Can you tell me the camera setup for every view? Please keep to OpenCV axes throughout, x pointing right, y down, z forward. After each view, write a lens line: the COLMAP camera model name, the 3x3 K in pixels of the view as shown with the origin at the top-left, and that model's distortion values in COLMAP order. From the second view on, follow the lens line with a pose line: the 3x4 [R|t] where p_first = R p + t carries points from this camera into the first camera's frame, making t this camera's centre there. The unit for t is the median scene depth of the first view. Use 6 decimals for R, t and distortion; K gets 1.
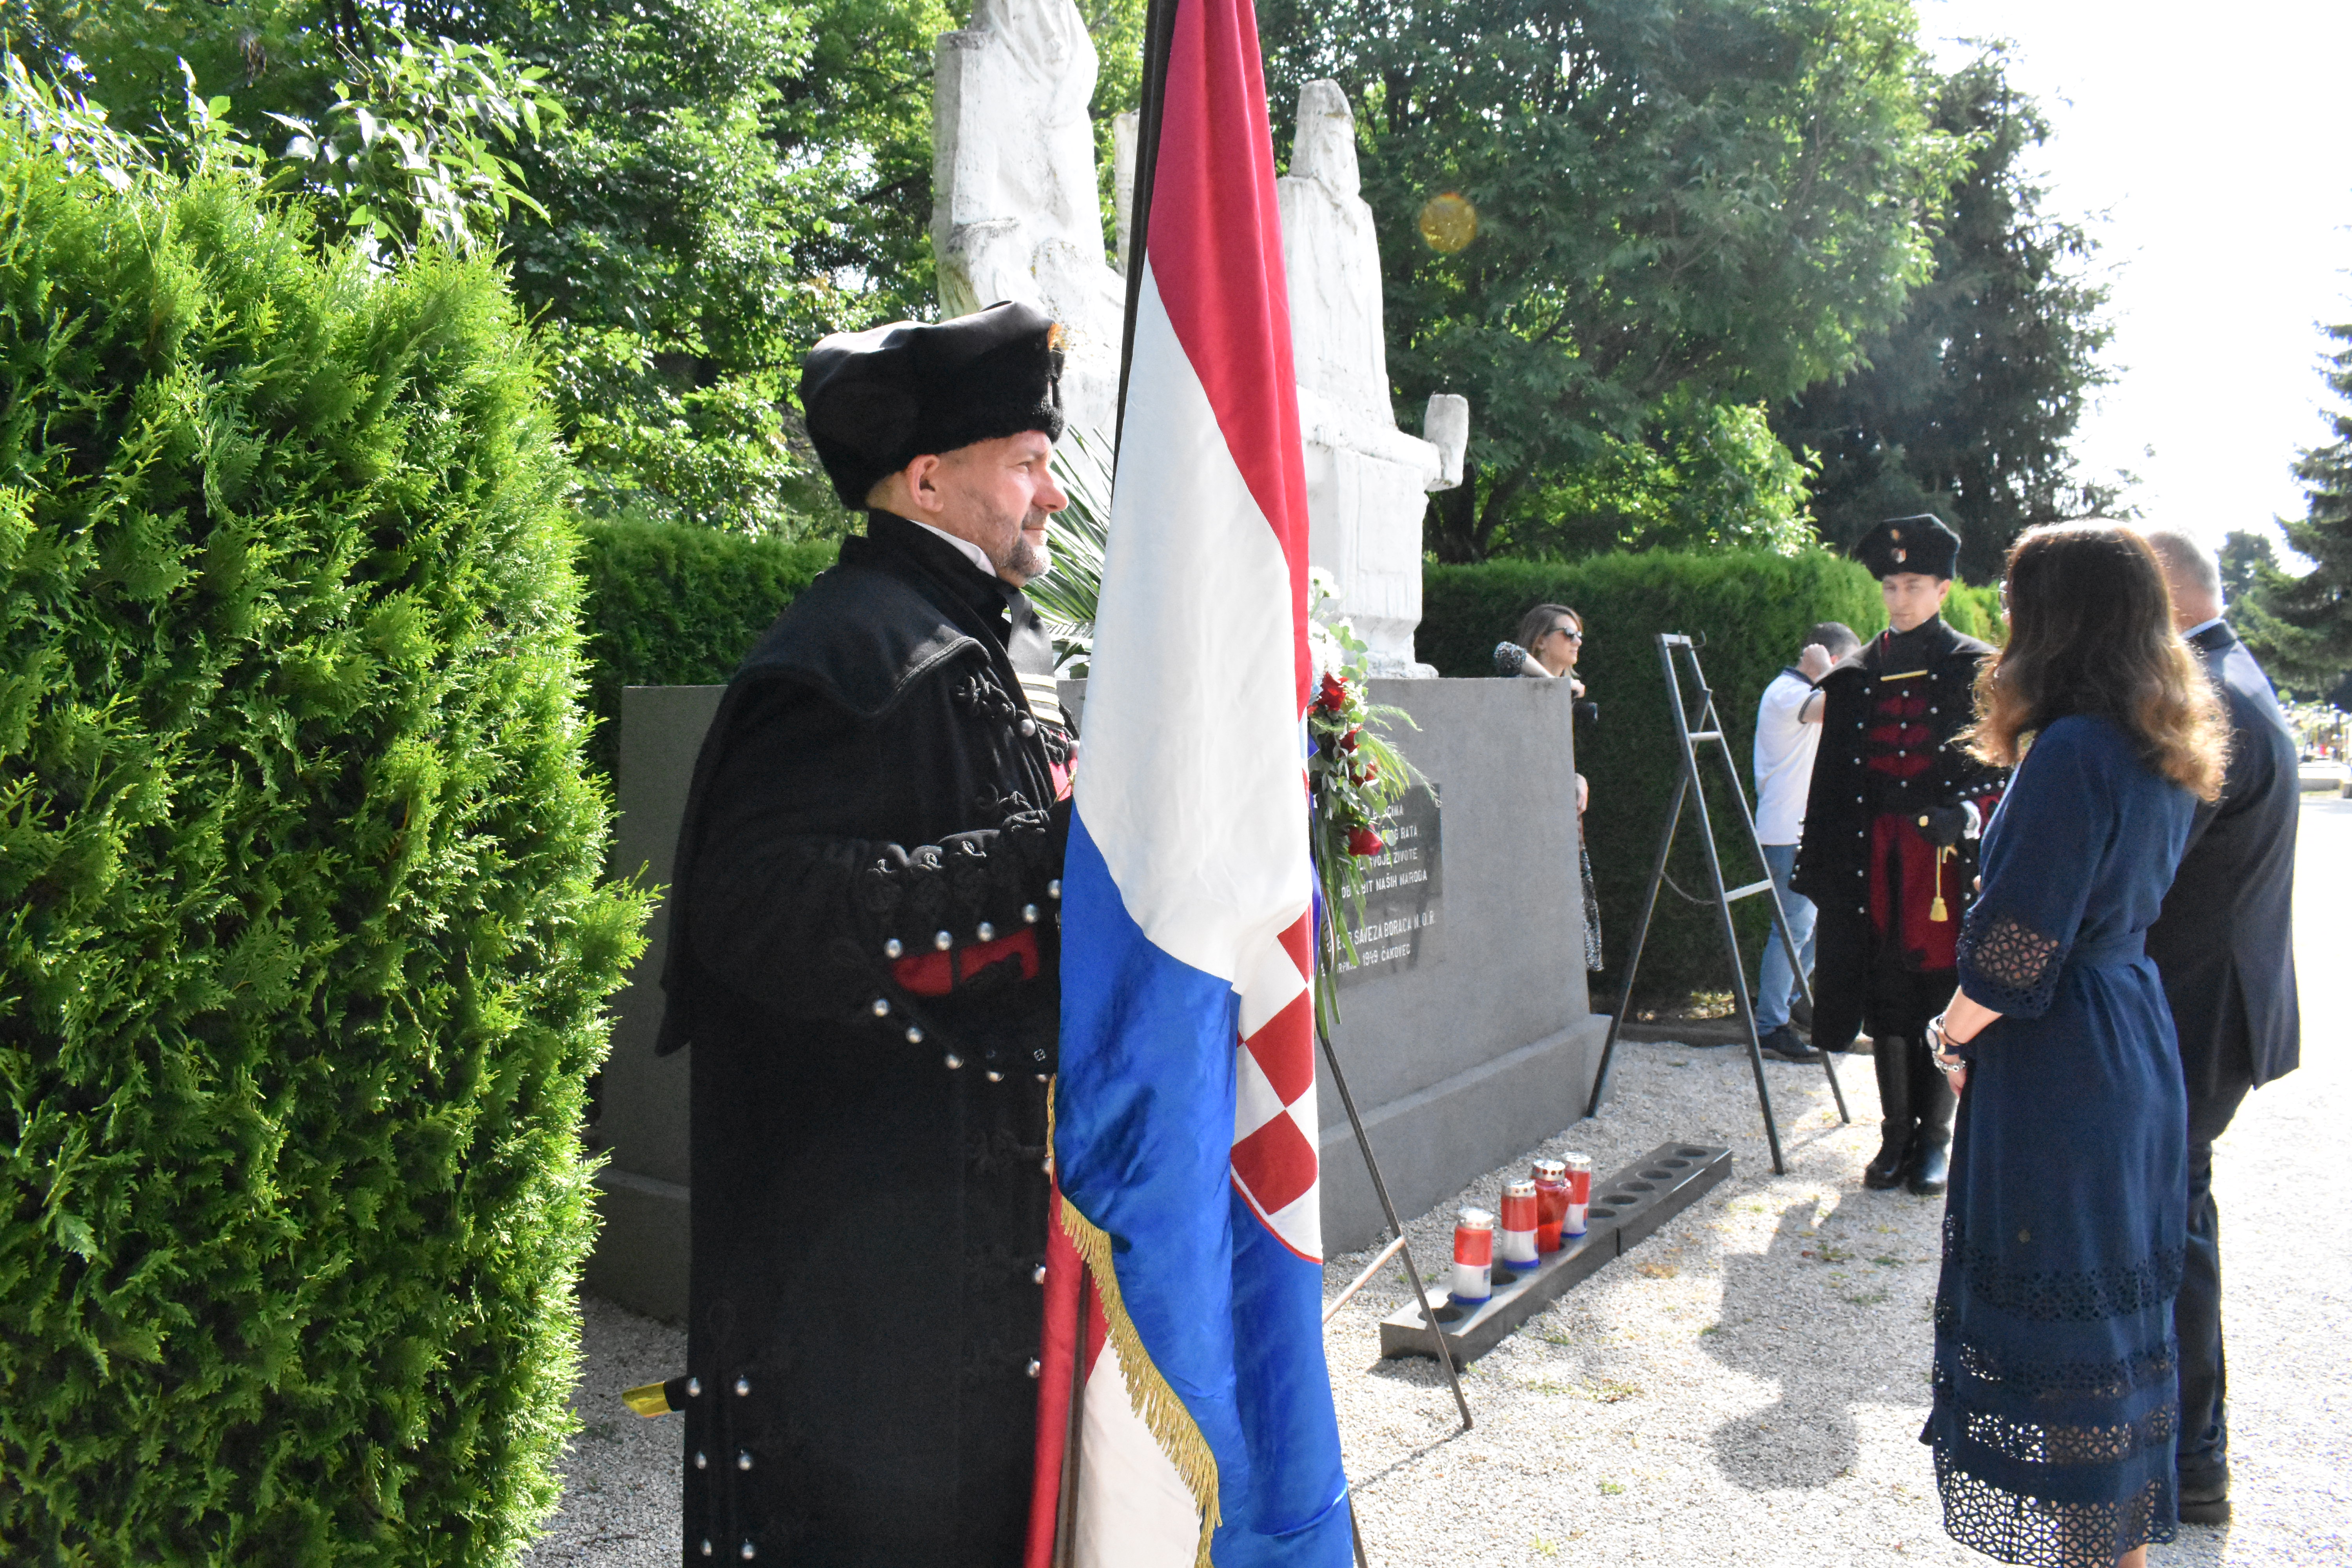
lens RADIAL K [[1820.1, 0, 1181.2], [0, 1820.1, 769.4], [0, 0, 1]] dist [-0.099260, 0.016561]
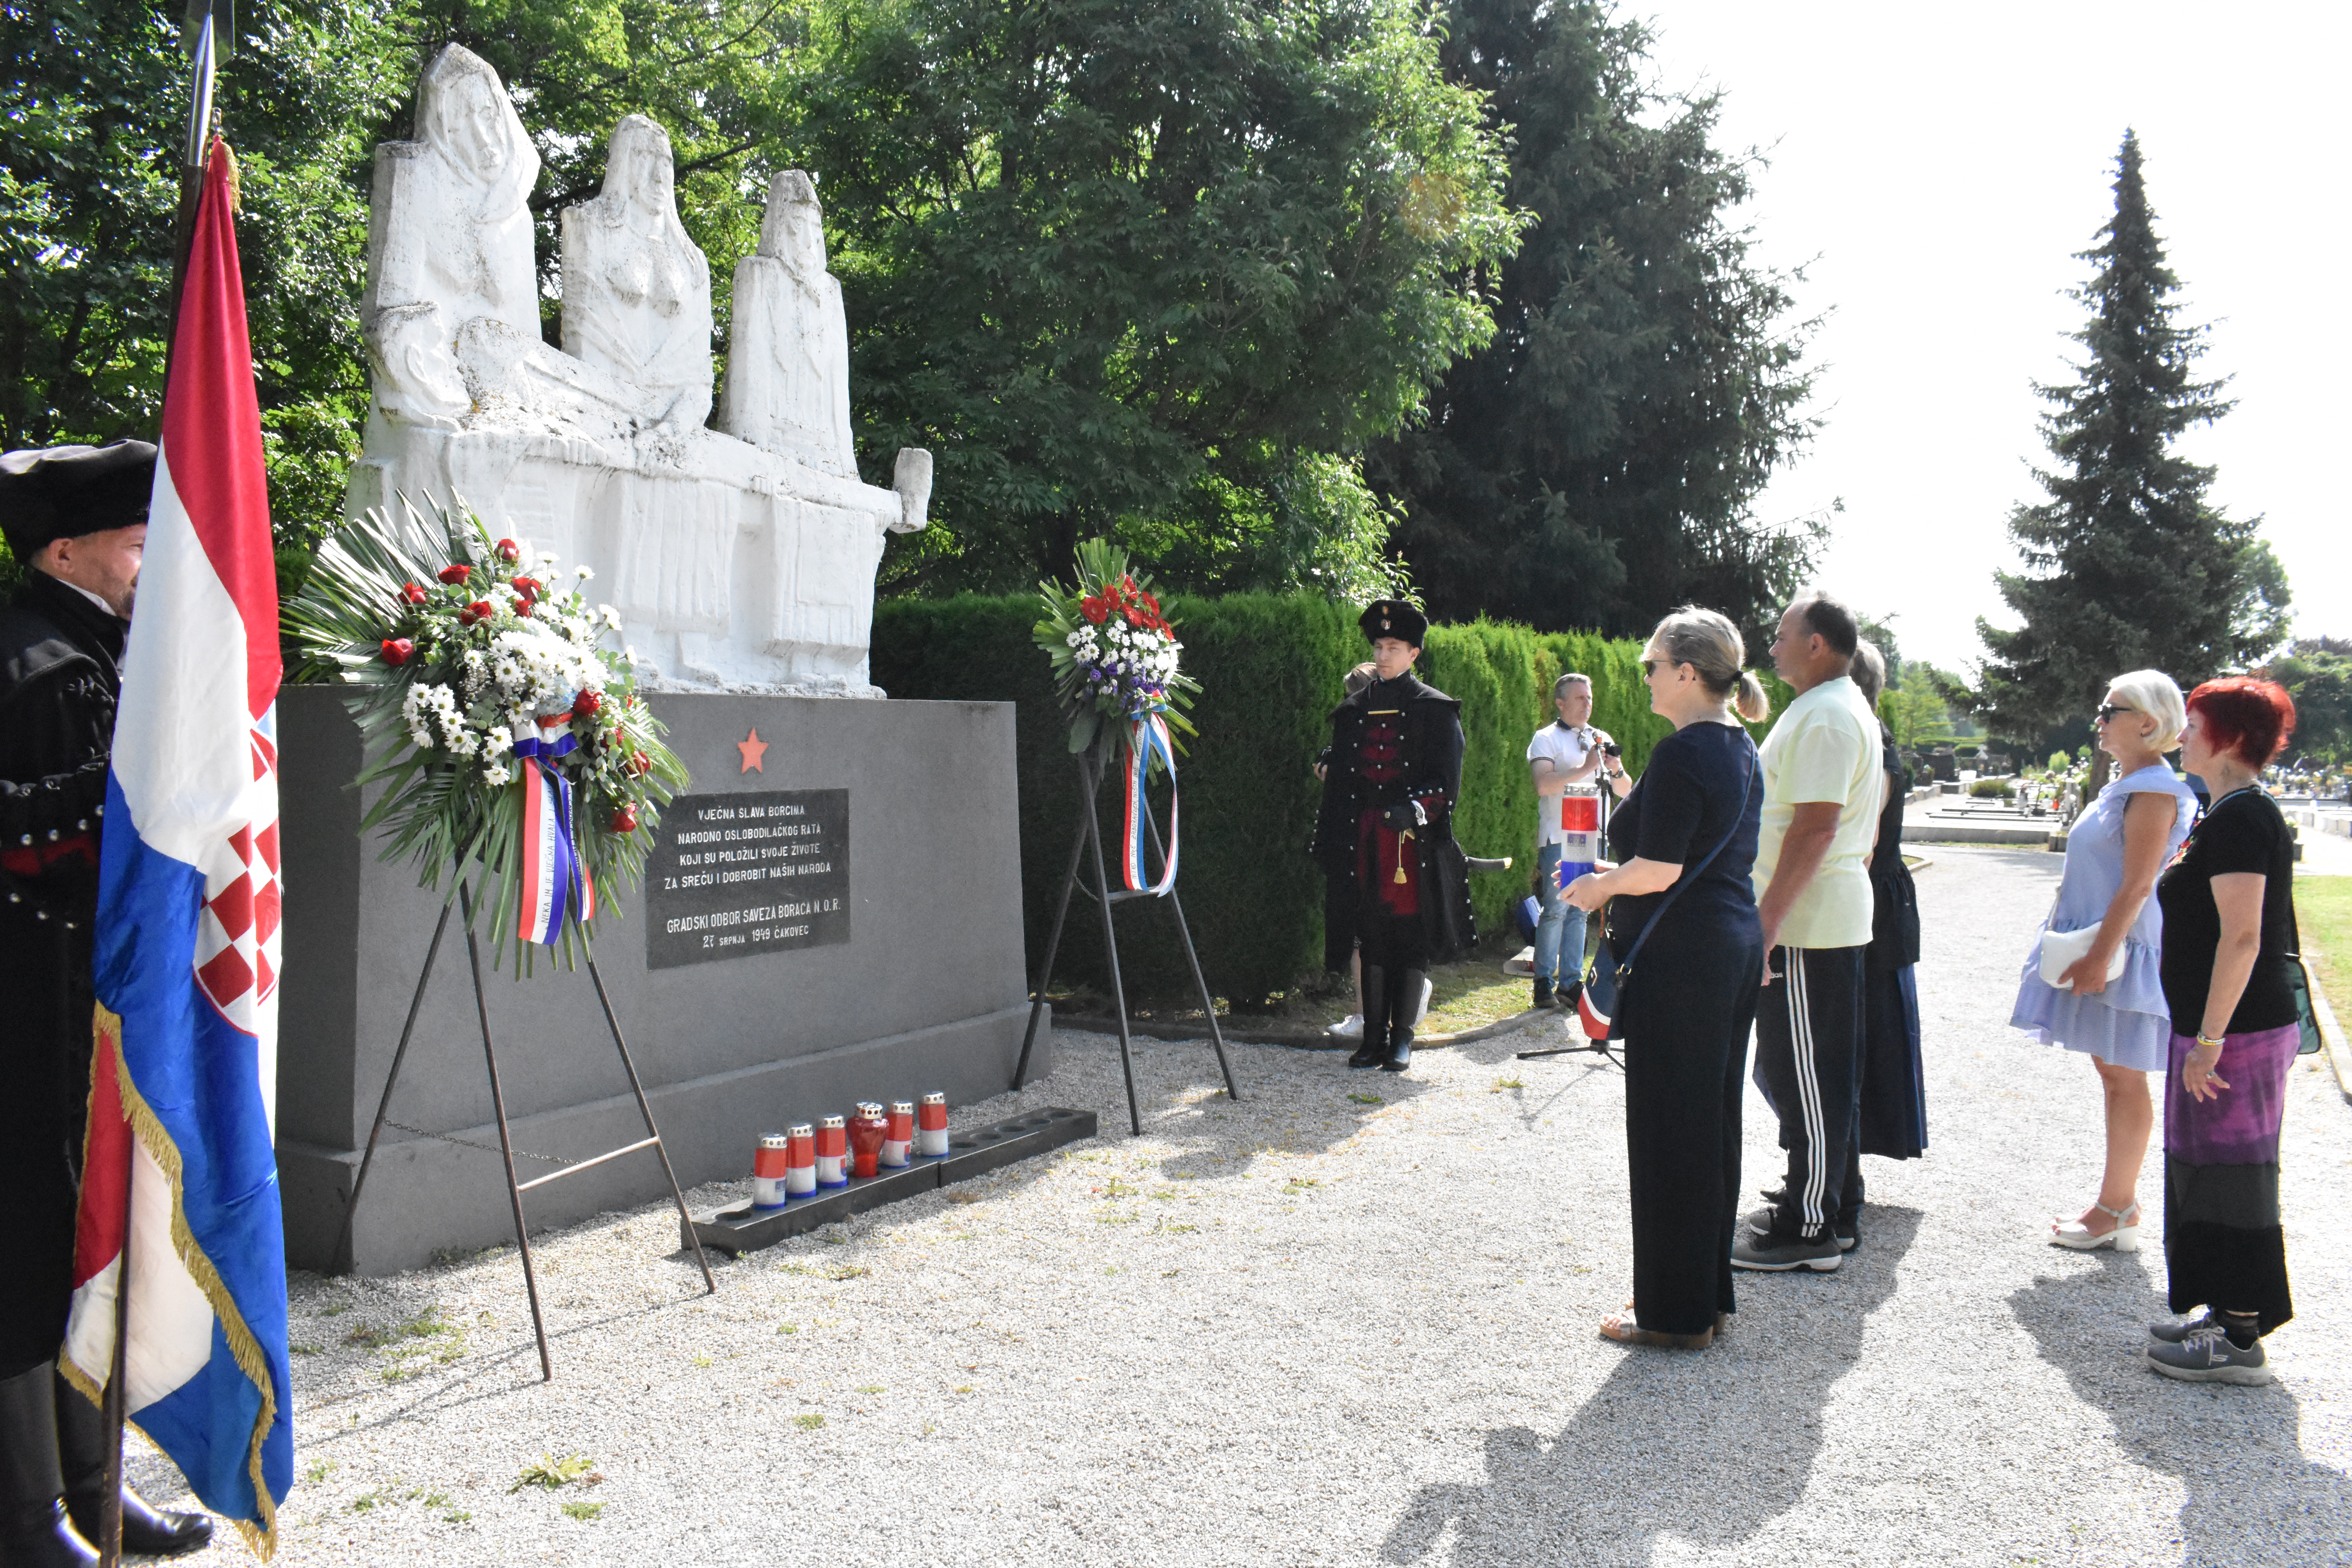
lens RADIAL K [[1941.6, 0, 1179.8], [0, 1941.6, 777.8], [0, 0, 1]] dist [-0.096026, 0.027665]
pose [[0.994601, 0.030568, 0.099164, 0.297569], [-0.029527, 0.999493, -0.011953, 0.011713], [-0.099479, 0.008960, 0.994999, -0.322238]]
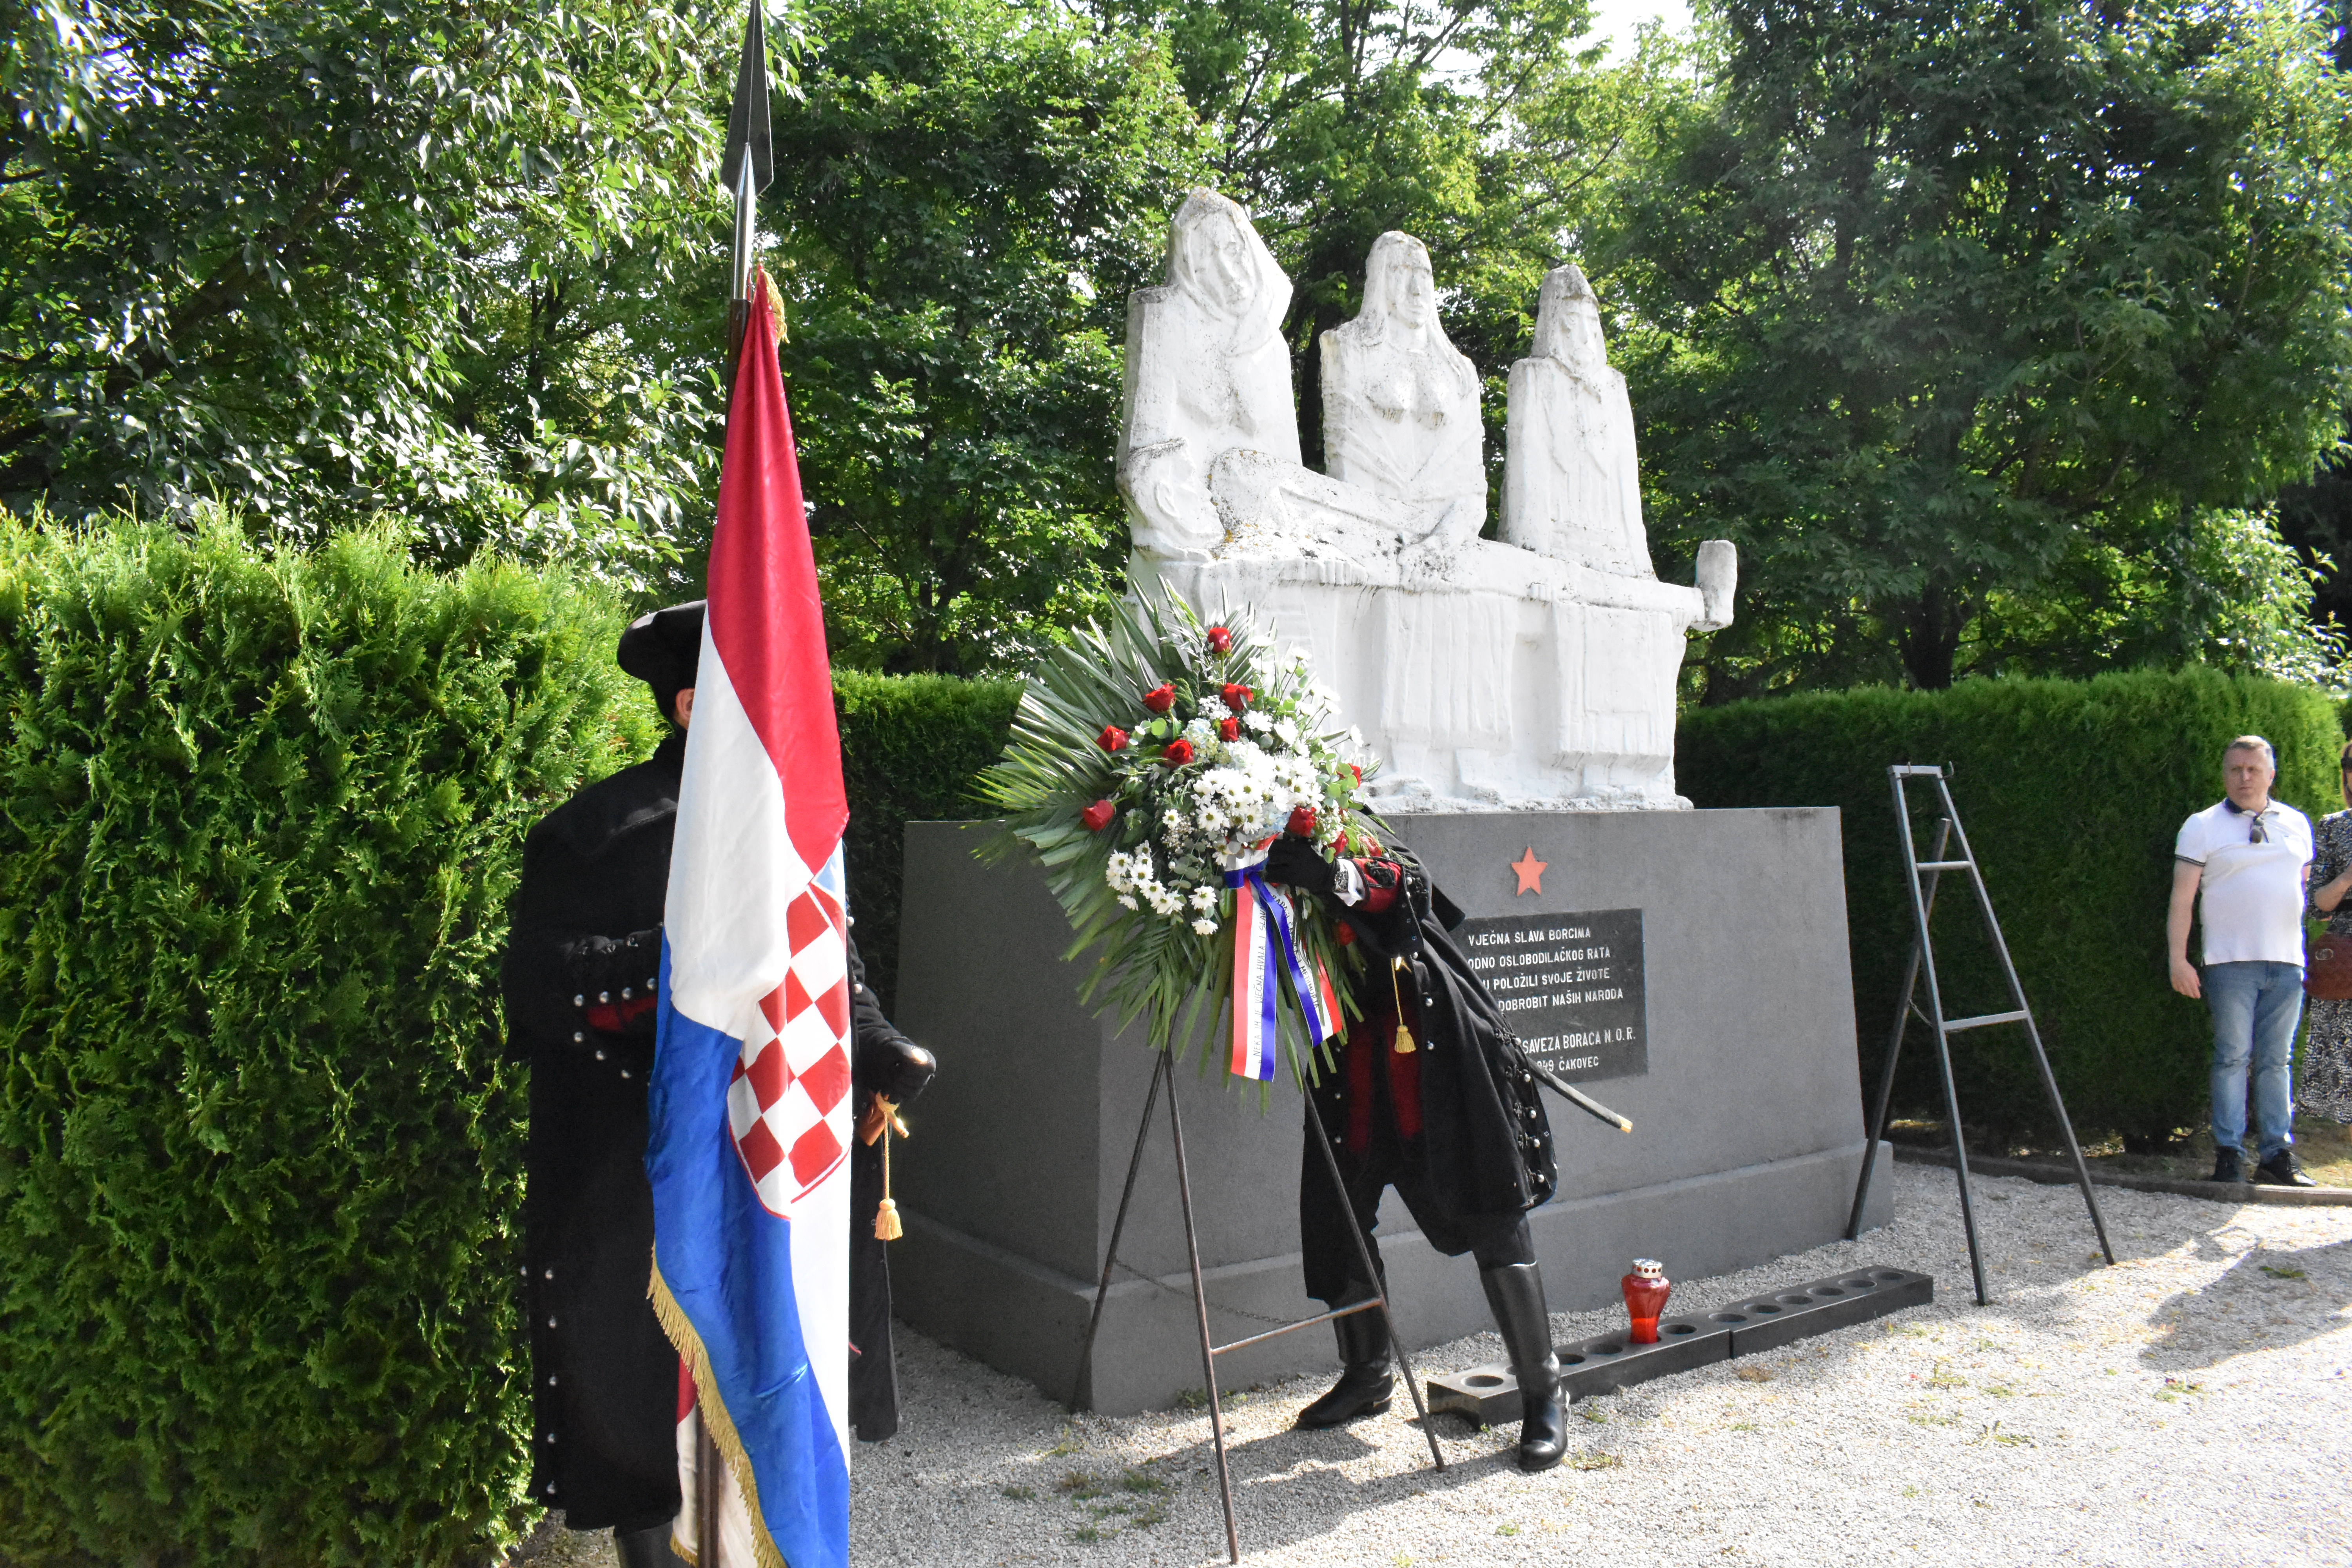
lens RADIAL K [[1820.1, 0, 1181.2], [0, 1820.1, 769.4], [0, 0, 1]] dist [-0.099260, 0.016561]
pose [[0.923984, -0.009773, -0.382307, 0.389202], [-0.014510, 0.998058, -0.060583, -0.007561], [0.382156, 0.061525, 0.922047, -0.125935]]
